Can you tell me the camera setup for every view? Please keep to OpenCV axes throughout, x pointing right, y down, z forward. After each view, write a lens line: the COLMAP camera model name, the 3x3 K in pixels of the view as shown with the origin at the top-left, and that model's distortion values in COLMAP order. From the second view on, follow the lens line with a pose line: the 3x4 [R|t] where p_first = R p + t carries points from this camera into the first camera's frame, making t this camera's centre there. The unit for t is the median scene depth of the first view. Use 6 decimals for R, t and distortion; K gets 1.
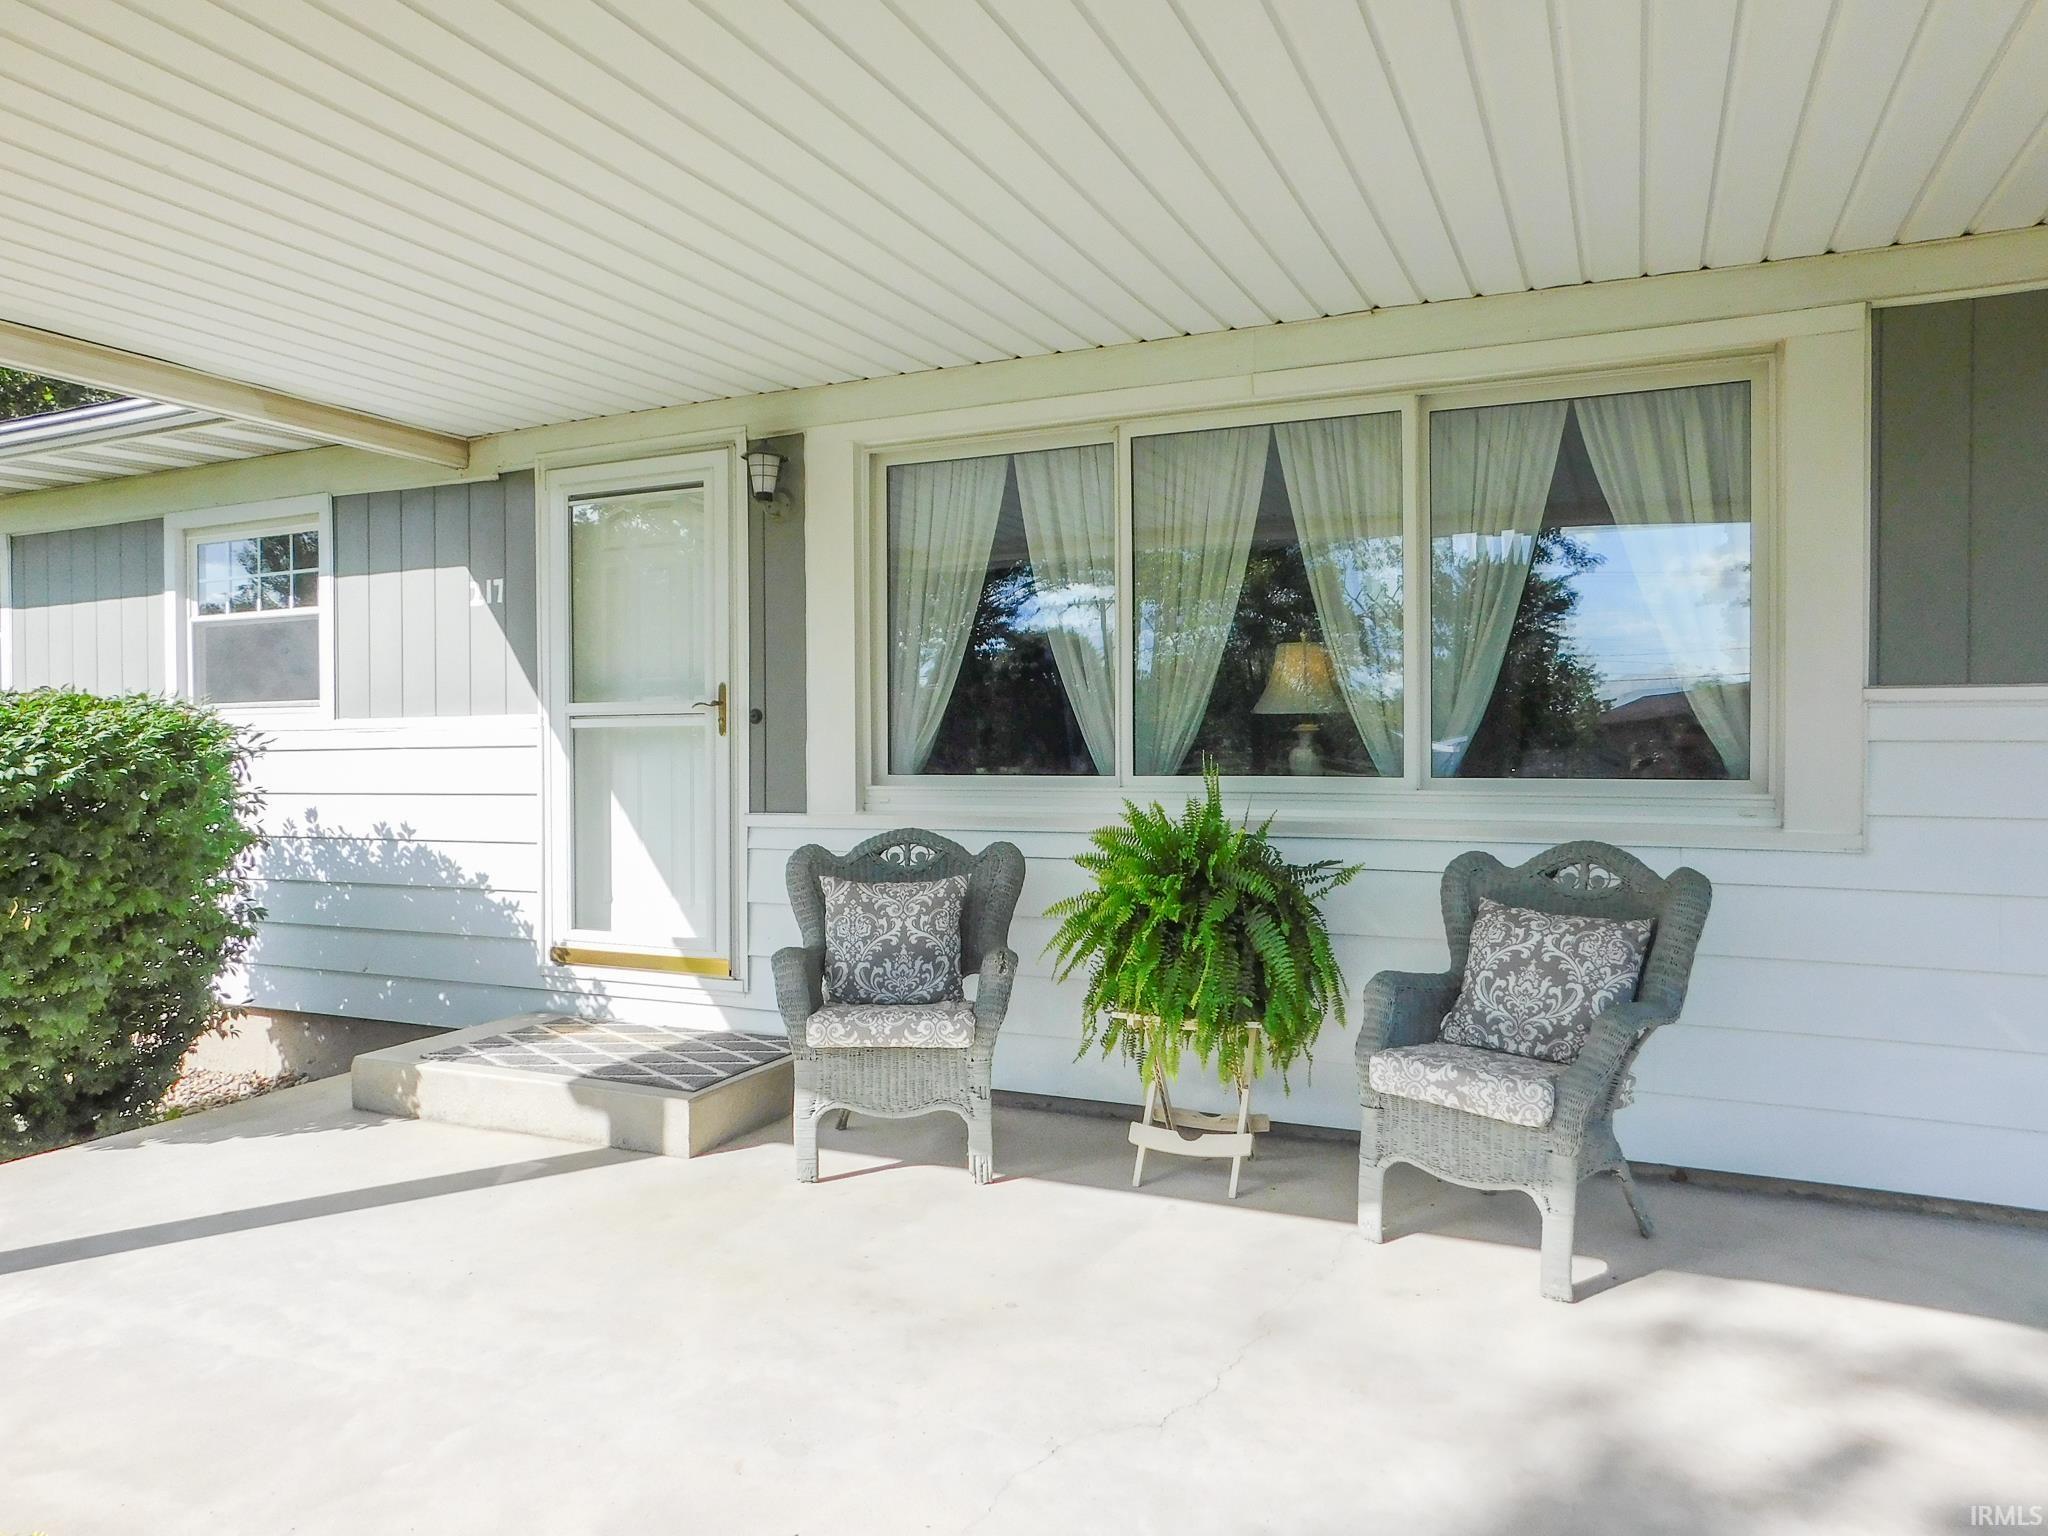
lens RADIAL K [[1386.0, 0, 989.6], [0, 1386.0, 784.5], [0, 0, 1]] dist [-0.060160, 0.059395]
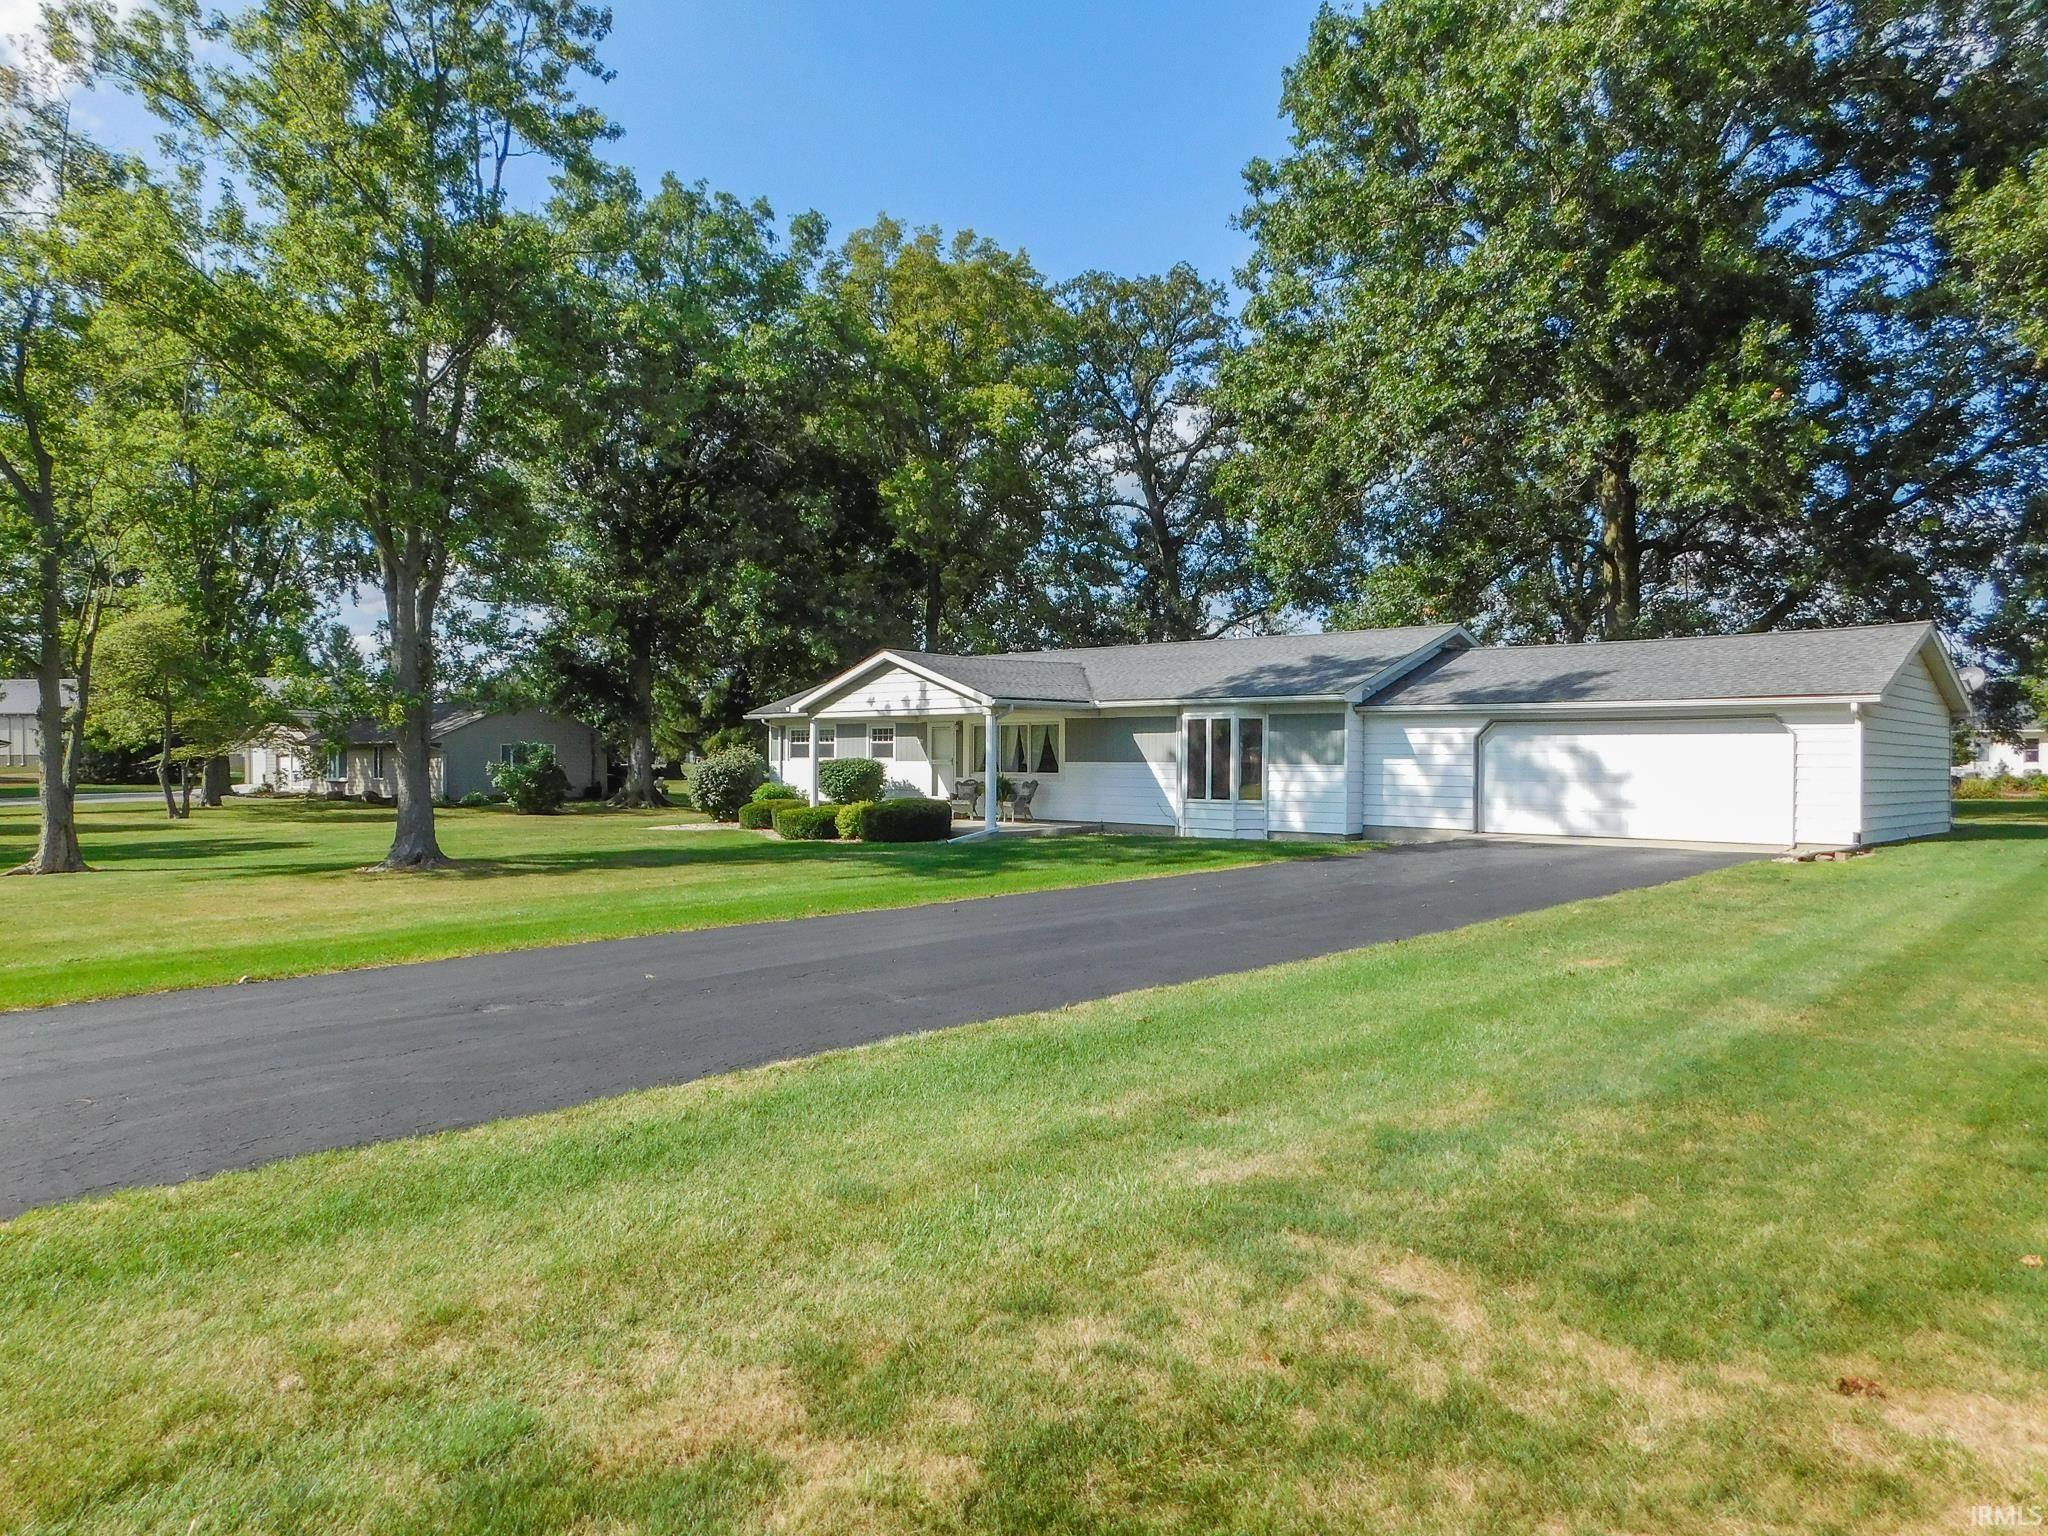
lens RADIAL K [[1386.0, 0, 989.6], [0, 1386.0, 784.5], [0, 0, 1]] dist [-0.060160, 0.059395]
pose [[0.945966, 0.013760, -0.323973, 1.983135], [-0.014205, 0.999899, 0.000990, 0.042437], [0.323954, 0.003666, 0.946066, -4.874593]]
